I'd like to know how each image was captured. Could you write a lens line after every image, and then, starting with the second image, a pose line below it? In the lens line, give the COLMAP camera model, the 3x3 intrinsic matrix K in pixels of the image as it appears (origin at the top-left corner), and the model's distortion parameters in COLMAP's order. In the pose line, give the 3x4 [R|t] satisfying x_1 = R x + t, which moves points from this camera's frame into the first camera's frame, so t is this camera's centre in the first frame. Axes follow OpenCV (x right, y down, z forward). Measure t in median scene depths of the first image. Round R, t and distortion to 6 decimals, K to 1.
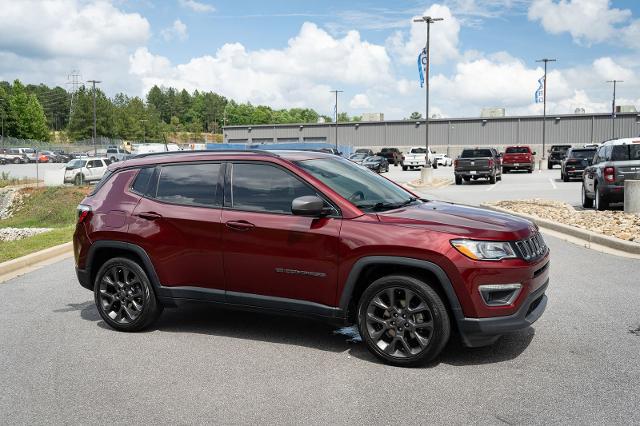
lens RADIAL K [[747.6, 0, 279.9], [0, 747.6, 197.1], [0, 0, 1]] dist [-0.007026, 0.024113]
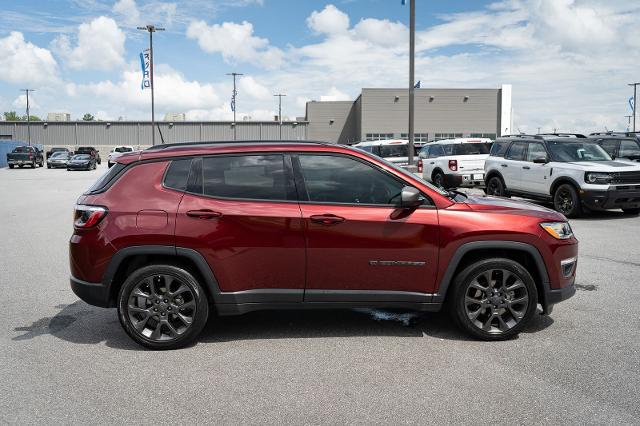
lens RADIAL K [[647.9, 0, 320.0], [0, 647.9, 213.0], [0, 0, 1]] dist [0.014729, -0.012257]
pose [[0.841290, -0.042361, 0.538922, -0.142003], [0.024676, 0.998895, 0.039996, -0.001048], [-0.540021, -0.020350, 0.841406, 0.087239]]
